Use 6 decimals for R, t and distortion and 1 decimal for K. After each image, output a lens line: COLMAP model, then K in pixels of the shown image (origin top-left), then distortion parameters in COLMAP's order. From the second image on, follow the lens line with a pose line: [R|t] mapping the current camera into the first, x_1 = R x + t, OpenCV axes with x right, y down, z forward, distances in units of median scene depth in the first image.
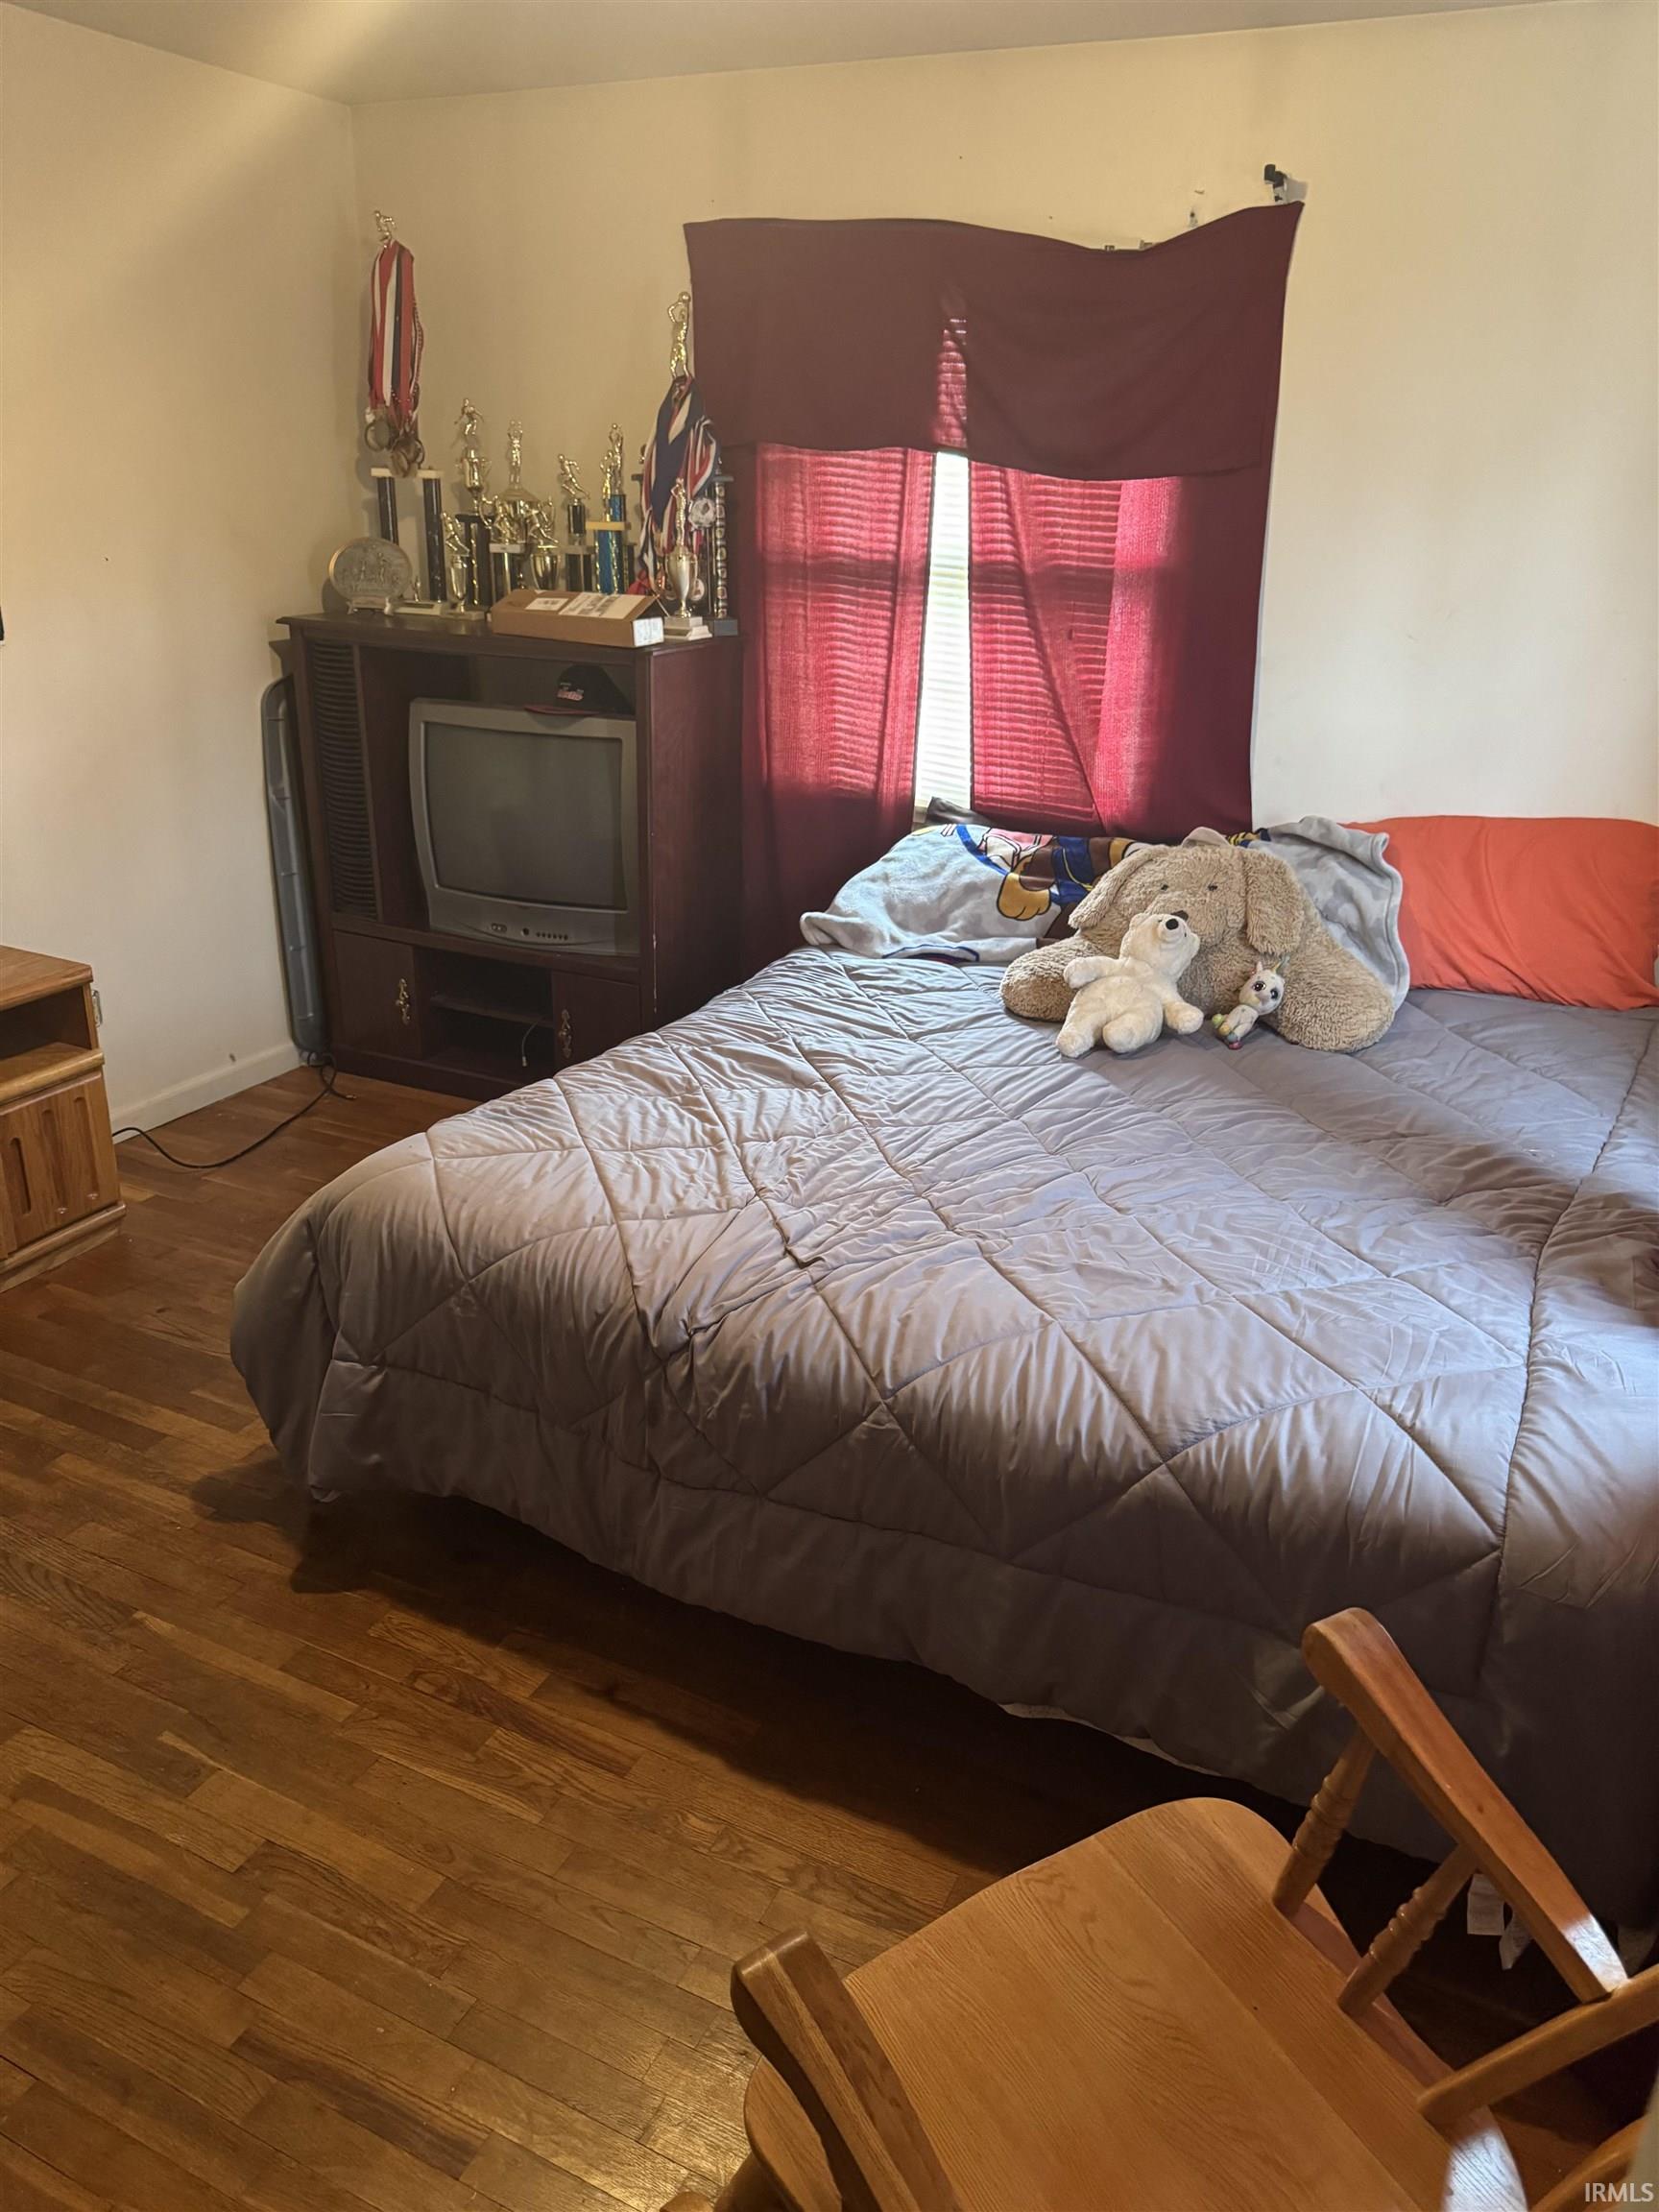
lens RADIAL K [[1560.1, 0, 835.2], [0, 1560.1, 1100.0], [0, 0, 1]] dist [0.132751, -0.231686]
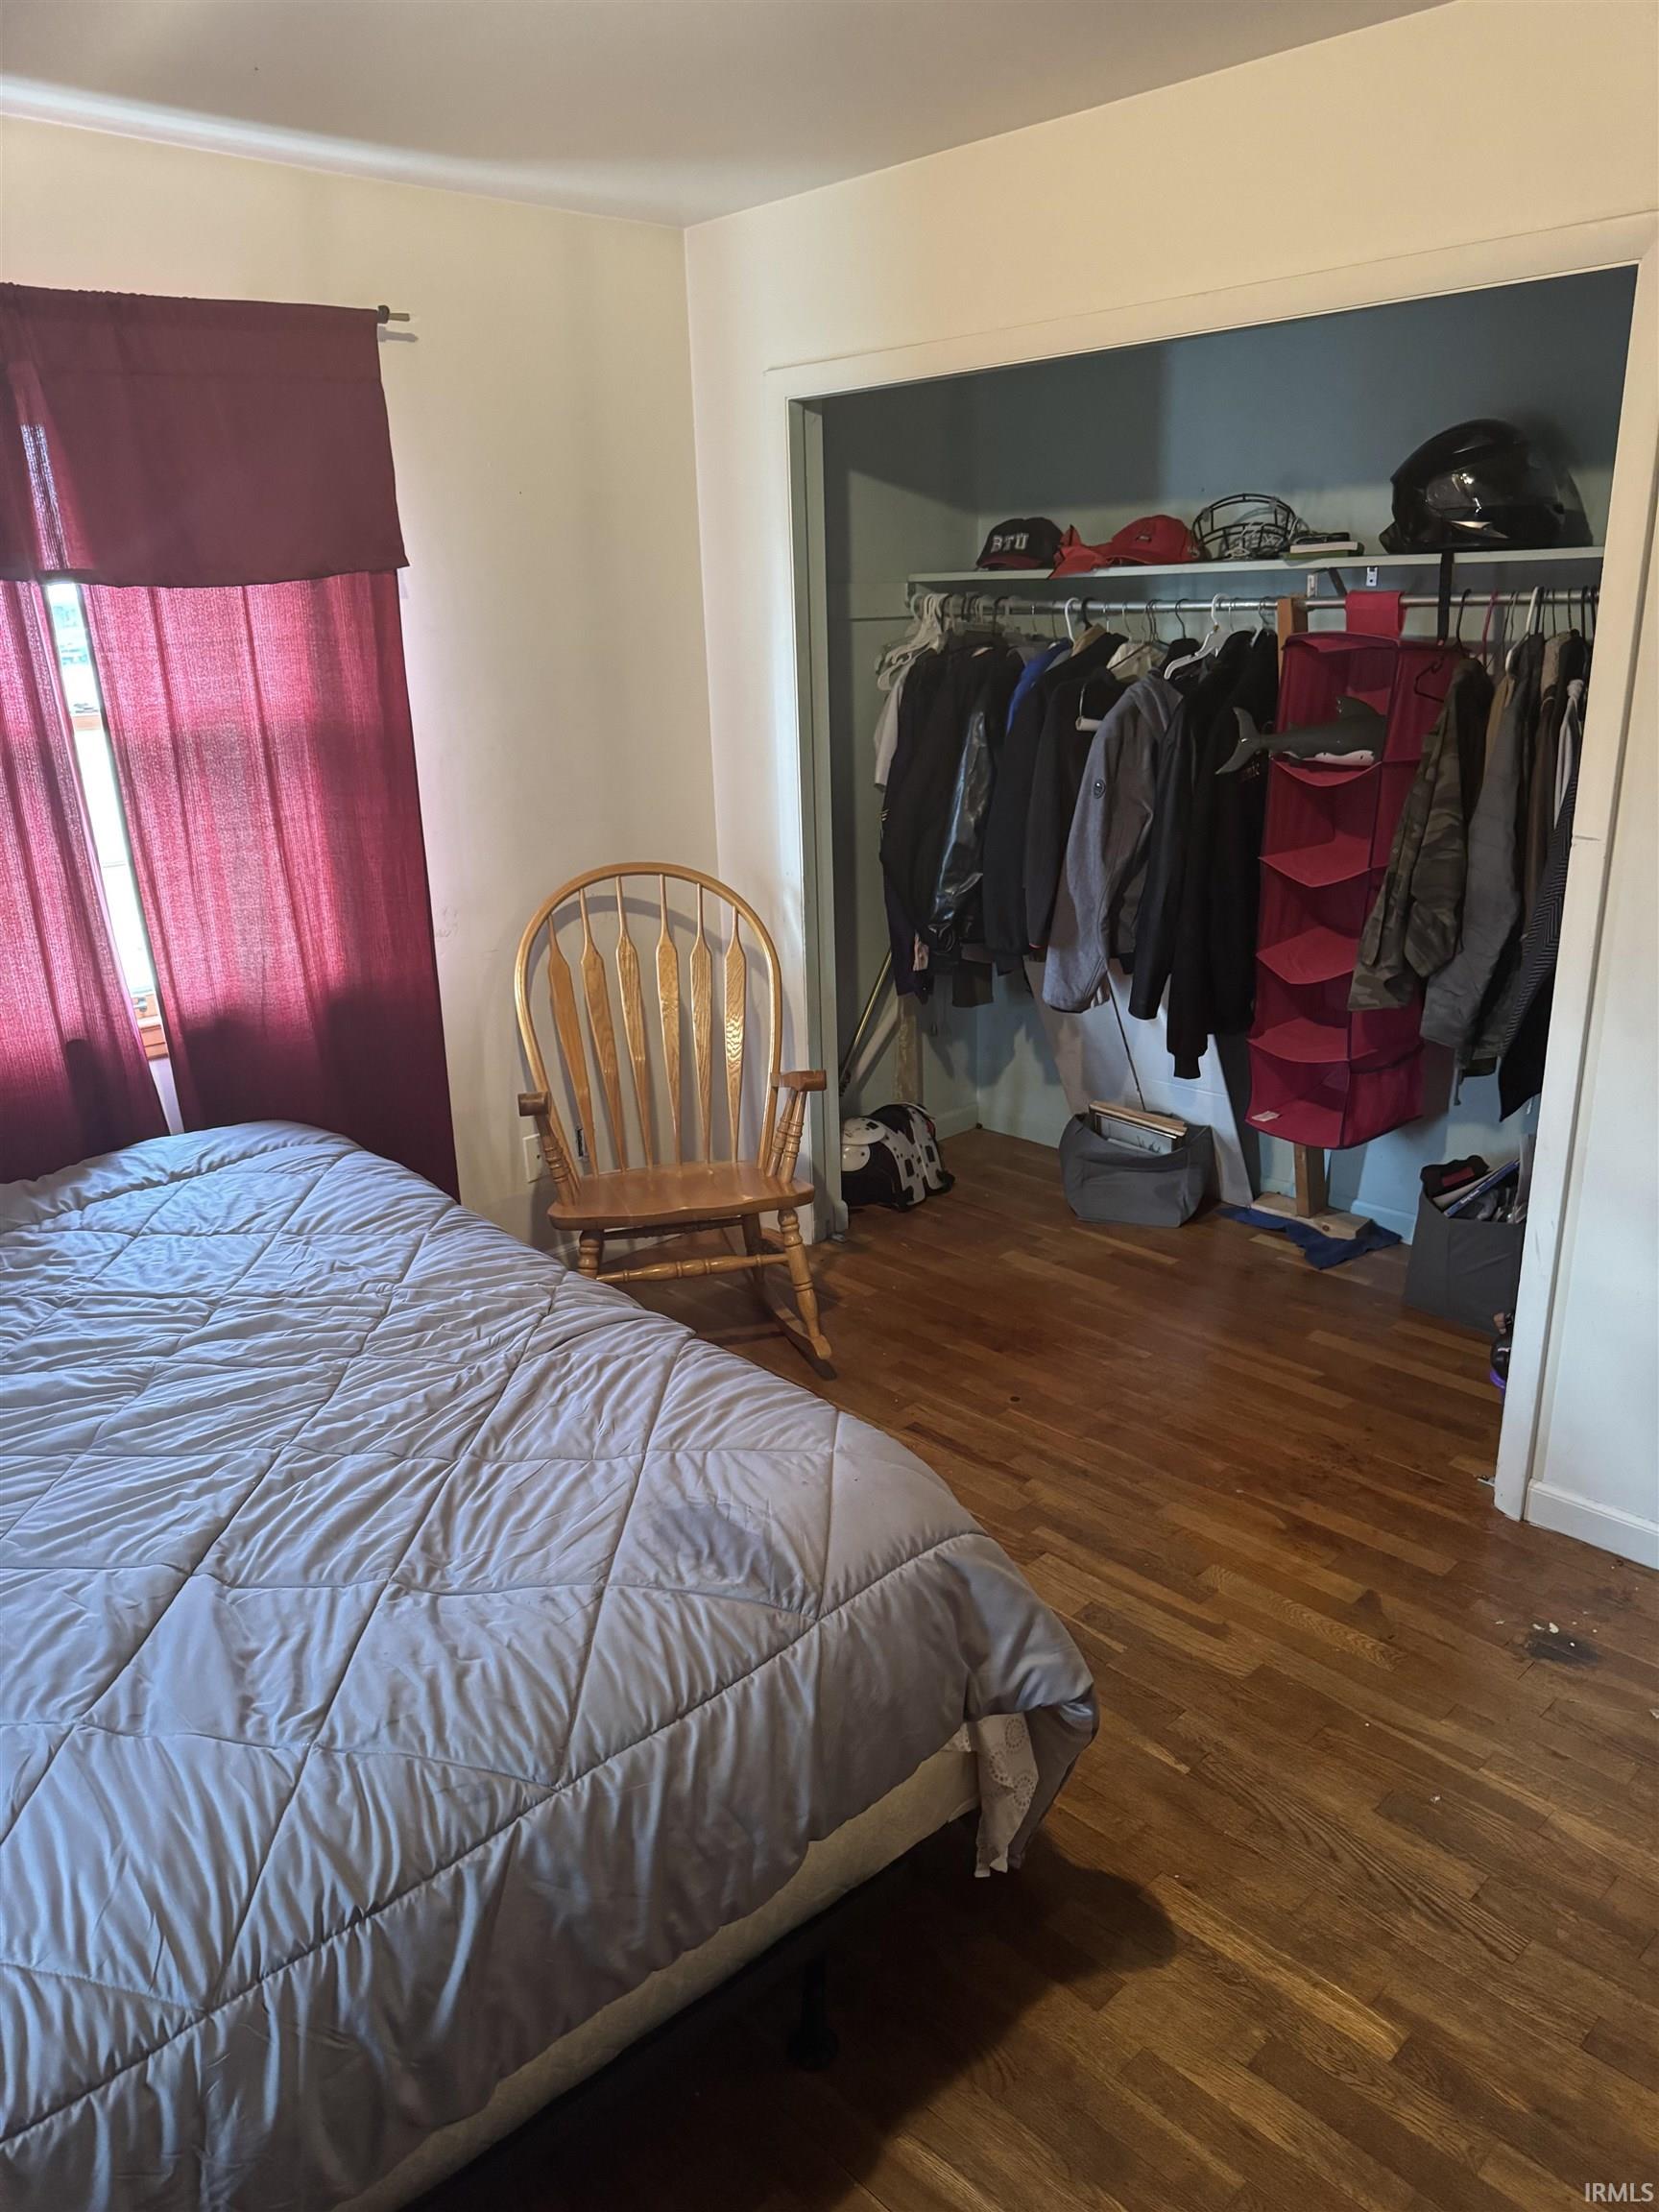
lens RADIAL K [[1560.1, 0, 835.2], [0, 1560.1, 1100.0], [0, 0, 1]] dist [0.132751, -0.231686]
pose [[-0.941583, -0.113398, 0.317116, -0.516128], [0.113135, 0.780383, 0.614982, -0.624151], [-0.317209, 0.614934, -0.721966, 1.564049]]
